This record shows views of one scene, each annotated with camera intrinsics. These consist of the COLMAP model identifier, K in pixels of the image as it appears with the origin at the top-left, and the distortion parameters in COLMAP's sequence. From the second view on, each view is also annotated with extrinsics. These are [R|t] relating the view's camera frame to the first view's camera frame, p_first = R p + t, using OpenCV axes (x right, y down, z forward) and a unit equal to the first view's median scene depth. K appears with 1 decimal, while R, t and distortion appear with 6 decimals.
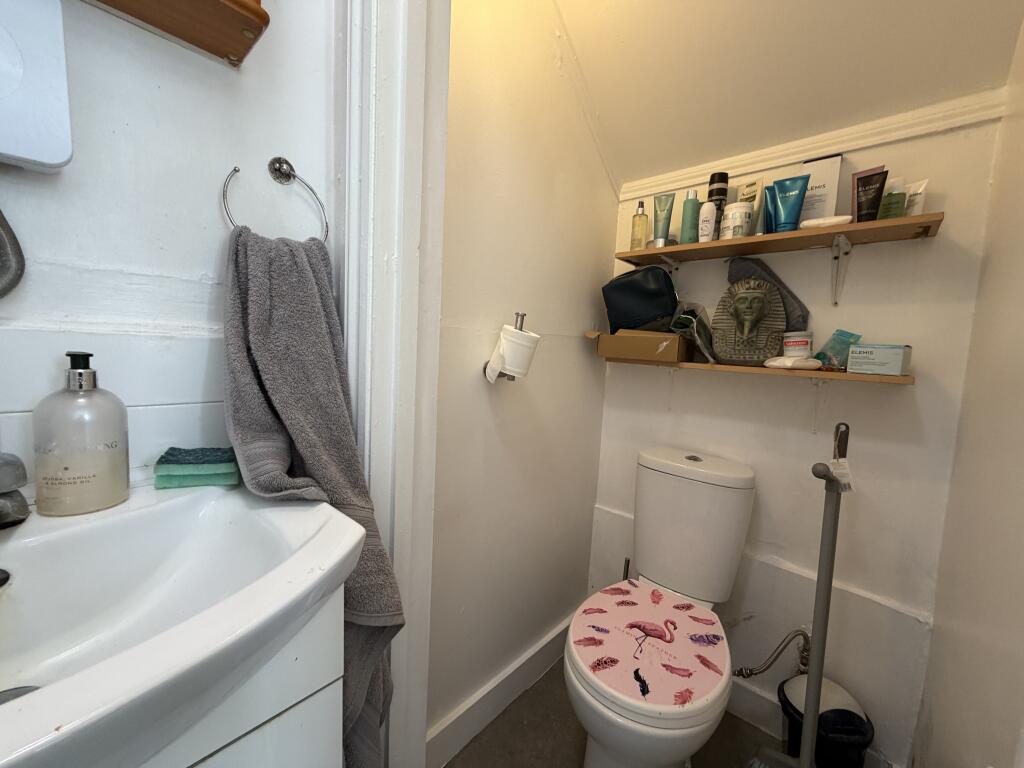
lens RADIAL K [[406.3, 0, 508.8], [0, 406.3, 379.3], [0, 0, 1]] dist [-0.000428, 0.000245]
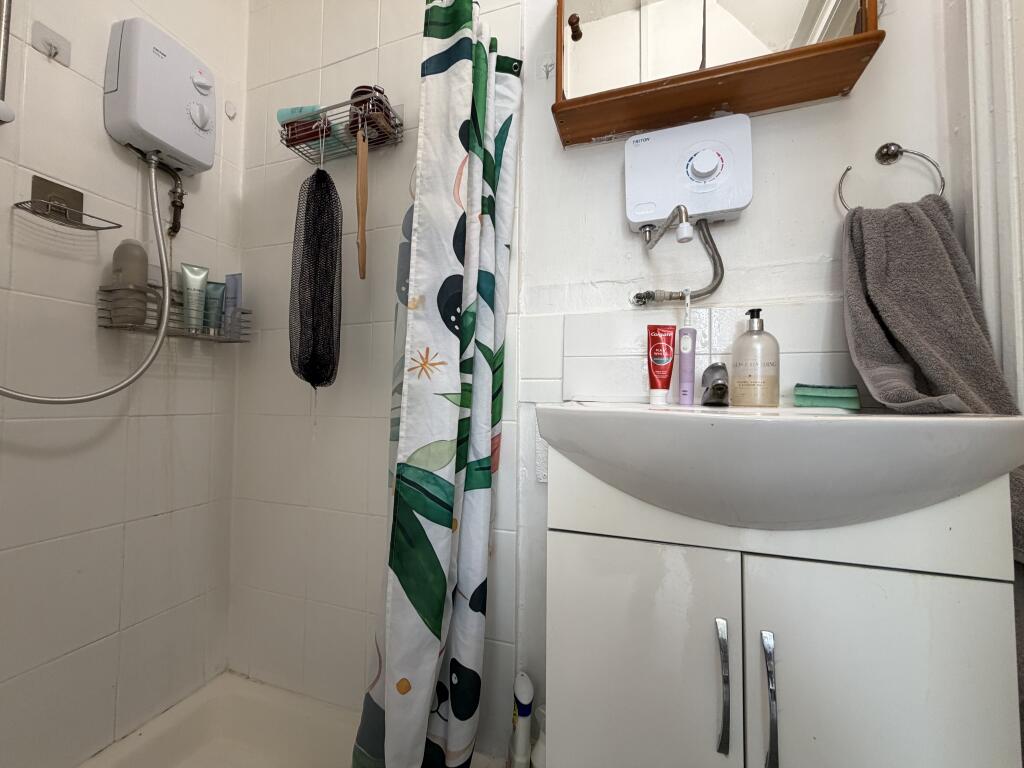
lens RADIAL K [[406.3, 0, 511.8], [0, 406.3, 382.1], [0, 0, 1]] dist [-0.000428, 0.000245]
pose [[0.390152, -0.078943, -0.917360, 0.029232], [-0.080231, 0.989613, -0.119283, 0.397612], [0.917248, 0.120140, 0.379766, -0.382714]]
